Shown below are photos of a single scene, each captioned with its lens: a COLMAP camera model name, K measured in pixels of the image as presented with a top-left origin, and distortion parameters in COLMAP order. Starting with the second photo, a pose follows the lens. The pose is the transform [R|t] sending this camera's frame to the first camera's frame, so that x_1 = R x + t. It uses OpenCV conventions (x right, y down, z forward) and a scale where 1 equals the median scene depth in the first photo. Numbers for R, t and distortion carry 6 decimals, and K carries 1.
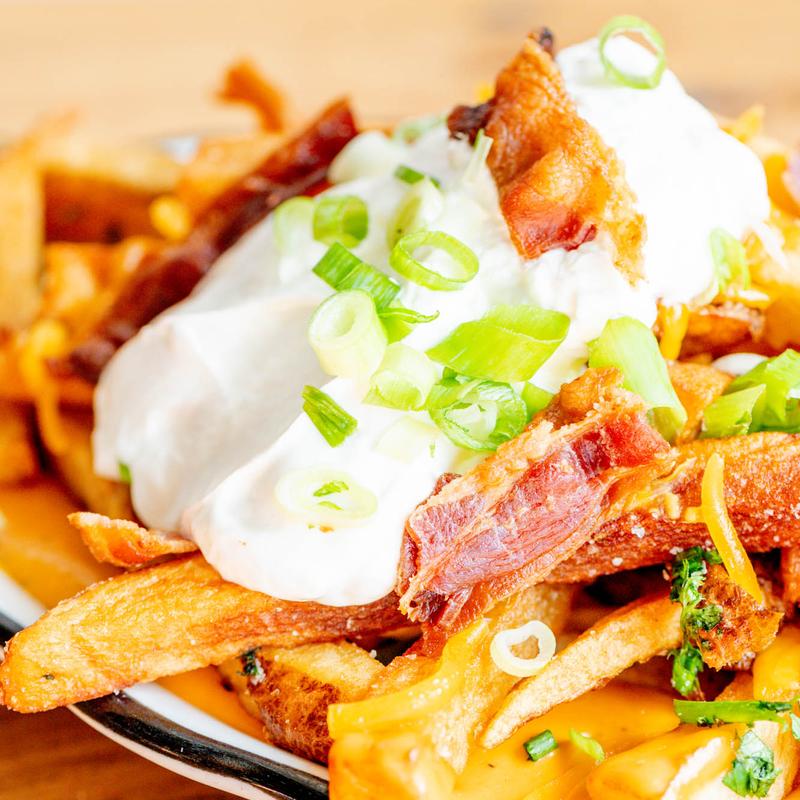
lens RADIAL K [[4081.4, 0, 398.5], [0, 4081.4, 400.7], [0, 0, 1]] dist [-0.031999, 0.000000]
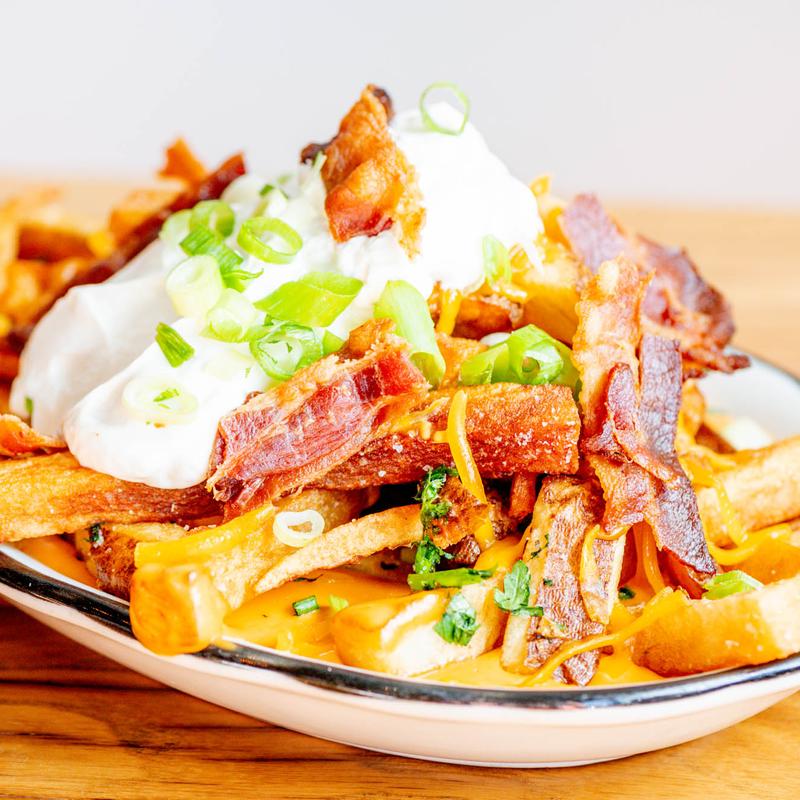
lens RADIAL K [[4081.4, 0, 401.3], [0, 4081.4, 399.6], [0, 0, 1]] dist [-0.031999, 0.000000]
pose [[0.992334, 0.086486, -0.088285, 0.171086], [-0.100792, 0.979722, -0.173164, 0.238469], [0.071518, 0.180735, 0.980928, -0.264023]]
